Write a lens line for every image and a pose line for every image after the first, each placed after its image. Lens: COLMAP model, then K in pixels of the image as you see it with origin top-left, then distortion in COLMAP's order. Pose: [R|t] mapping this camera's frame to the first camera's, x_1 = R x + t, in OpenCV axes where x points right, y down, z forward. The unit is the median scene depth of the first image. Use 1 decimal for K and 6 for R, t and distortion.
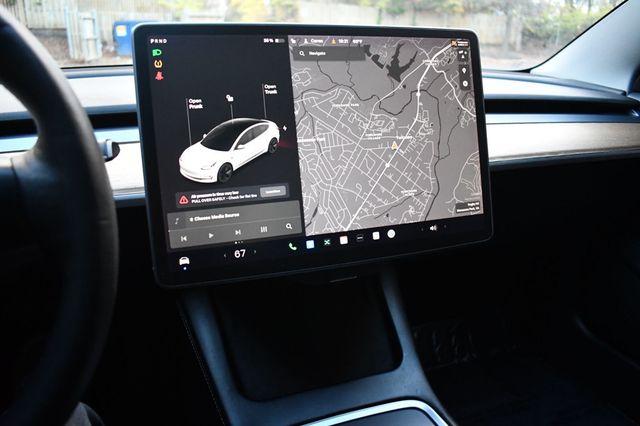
lens RADIAL K [[481.7, 0, 320.1], [0, 481.7, 211.2], [0, 0, 1]] dist [-0.091977, 0.011499]
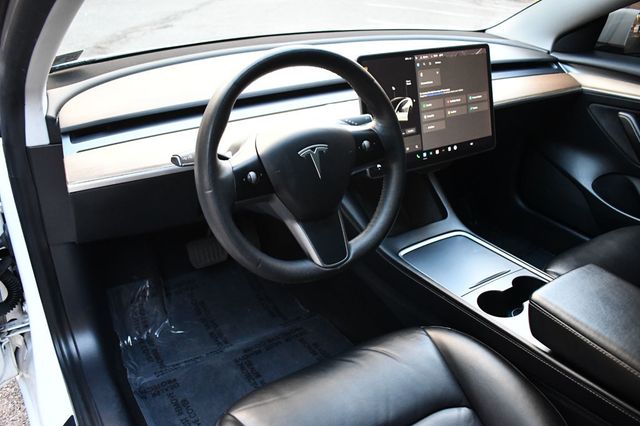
lens RADIAL K [[517.1, 0, 324.7], [0, 517.1, 209.9], [0, 0, 1]] dist [-0.045582, 0.004504]
pose [[0.975662, -0.086759, 0.201386, -0.900191], [0.055878, 0.986449, 0.154259, -0.064944], [-0.212040, -0.139251, 0.967289, -1.117601]]
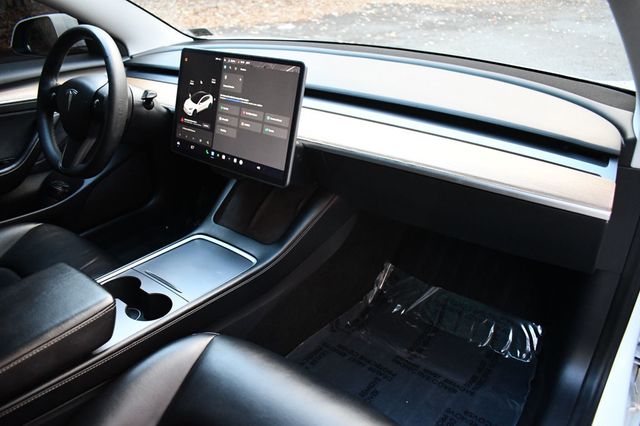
lens RADIAL K [[481.7, 0, 319.7], [0, 481.7, 211.9], [0, 0, 1]] dist [-0.091977, 0.011499]
pose [[0.537330, 0.372945, -0.756431, 1.915109], [-0.262099, 0.926345, 0.270537, -0.387644], [0.801611, 0.052892, 0.595502, 0.094576]]
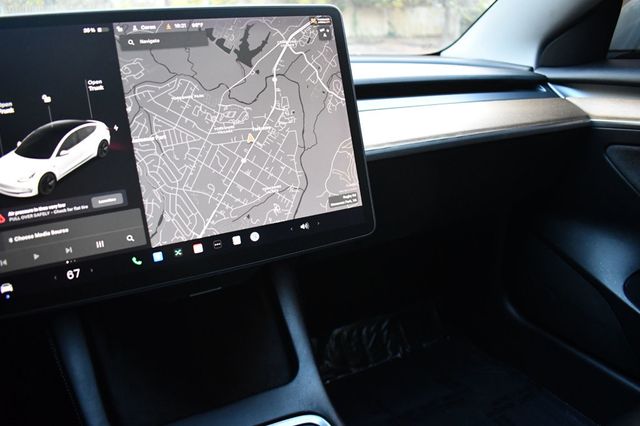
lens RADIAL K [[481.7, 0, 315.2], [0, 481.7, 211.0], [0, 0, 1]] dist [-0.091977, 0.011499]
pose [[0.993519, -0.080985, 0.079763, 0.194135], [0.081054, 0.996707, 0.002373, 0.006479], [-0.079693, 0.004108, 0.996811, 0.098881]]
